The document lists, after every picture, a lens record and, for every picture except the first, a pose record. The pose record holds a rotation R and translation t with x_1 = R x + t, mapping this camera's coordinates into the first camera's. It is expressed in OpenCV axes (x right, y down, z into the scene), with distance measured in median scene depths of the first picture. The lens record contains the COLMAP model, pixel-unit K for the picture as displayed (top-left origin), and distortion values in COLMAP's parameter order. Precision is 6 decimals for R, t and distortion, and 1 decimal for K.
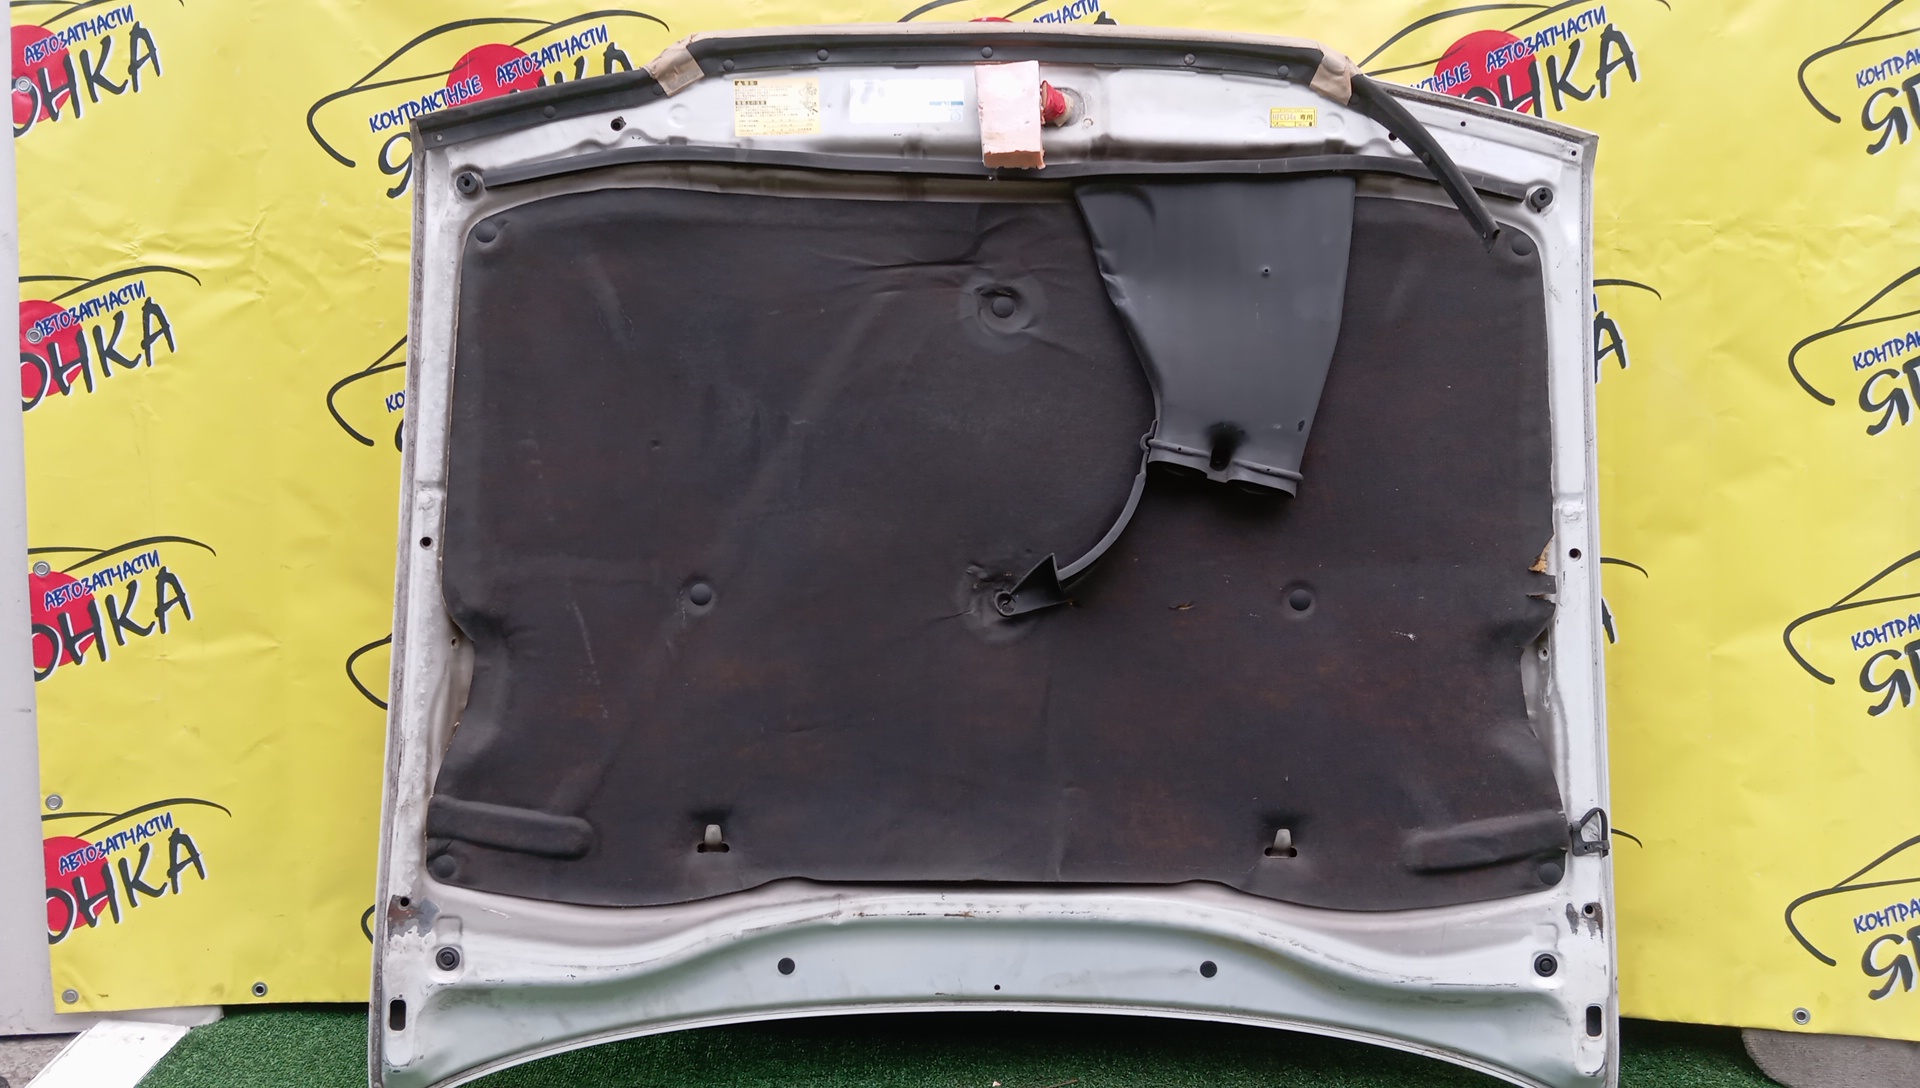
lens RADIAL K [[1583.0, 0, 956.9], [0, 1583.0, 553.4], [0, 0, 1]] dist [0.084563, -0.171360]
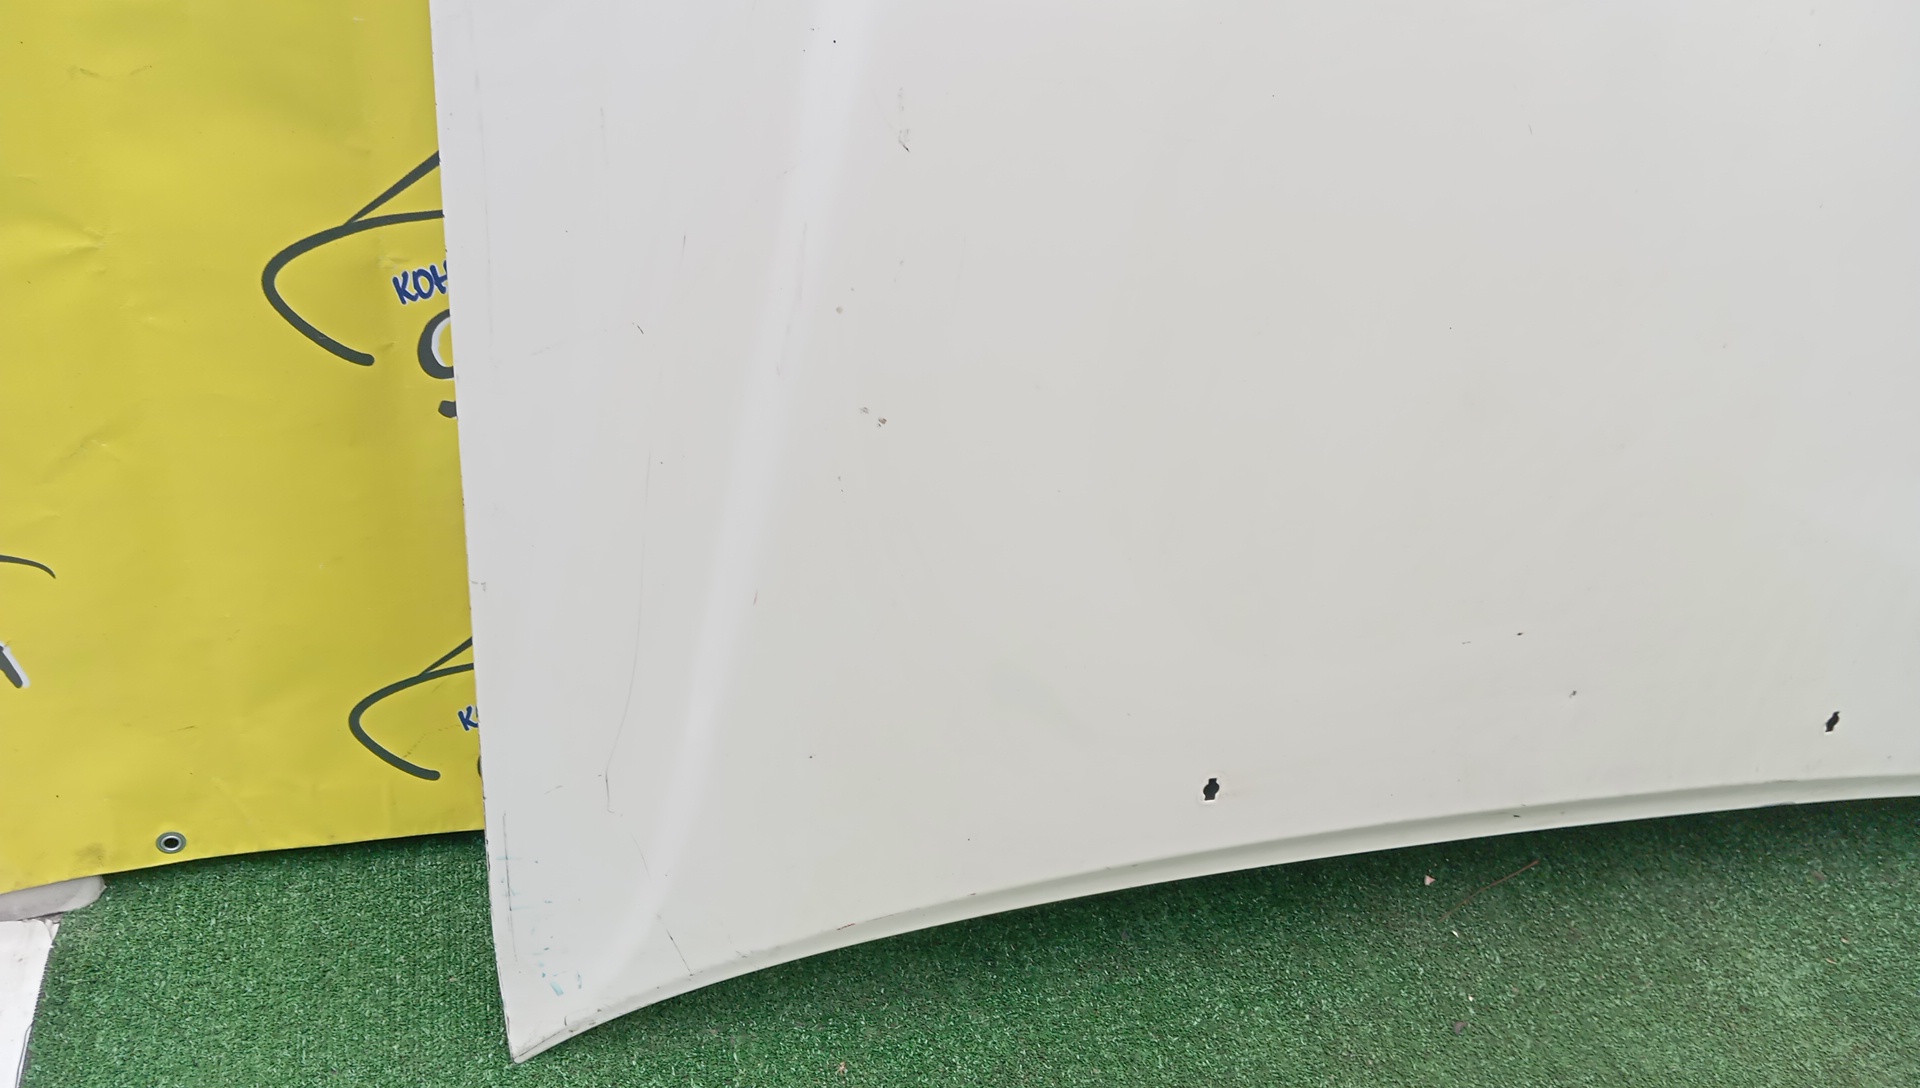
lens RADIAL K [[1583.0, 0, 950.6], [0, 1583.0, 549.8], [0, 0, 1]] dist [0.084563, -0.171360]
pose [[0.969467, -0.076364, 0.233030, -0.322045], [-0.032374, 0.902104, 0.430303, -0.073690], [-0.243077, -0.424709, 0.872087, 0.537637]]
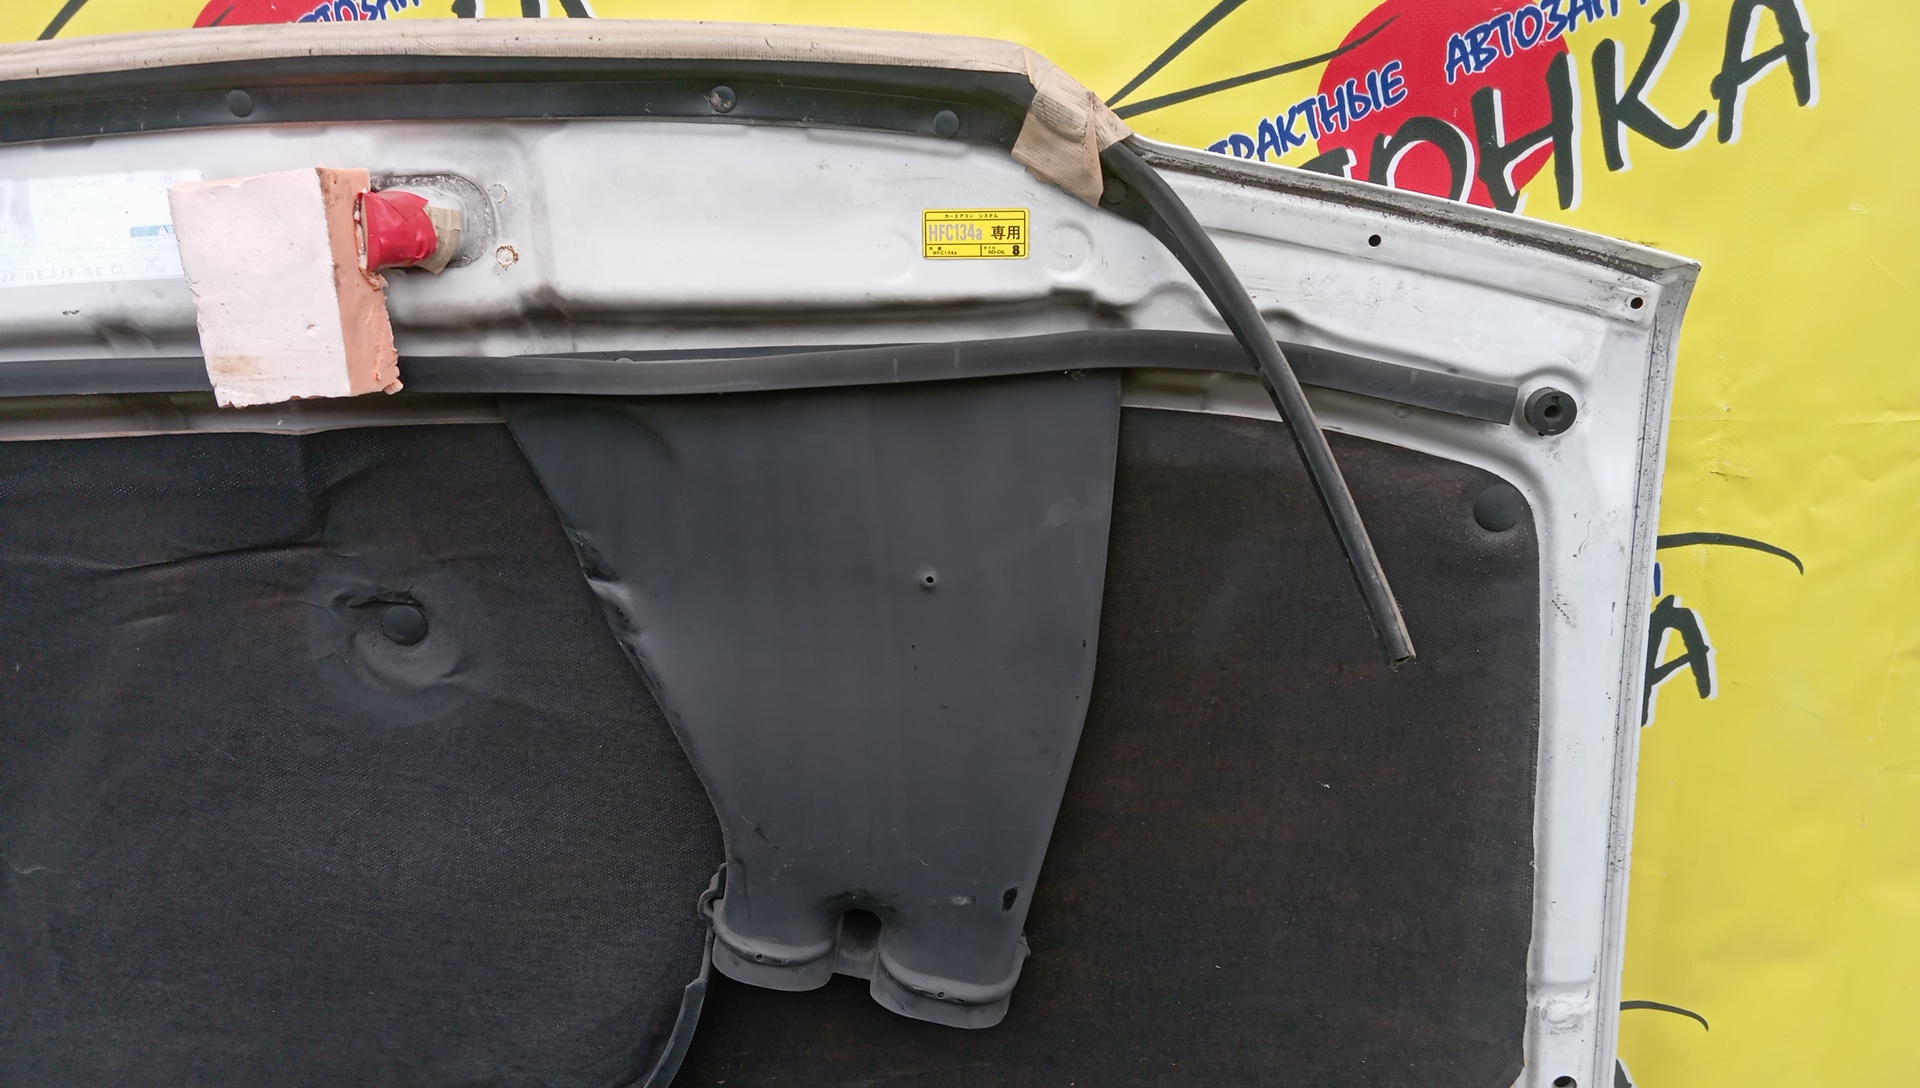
lens RADIAL K [[1583.0, 0, 948.8], [0, 1583.0, 556.5], [0, 0, 1]] dist [0.084563, -0.171360]
pose [[0.998392, -0.036997, -0.042940, 0.217669], [0.049448, 0.938834, 0.340800, -0.335460], [0.027705, -0.342376, 0.939155, 0.569630]]
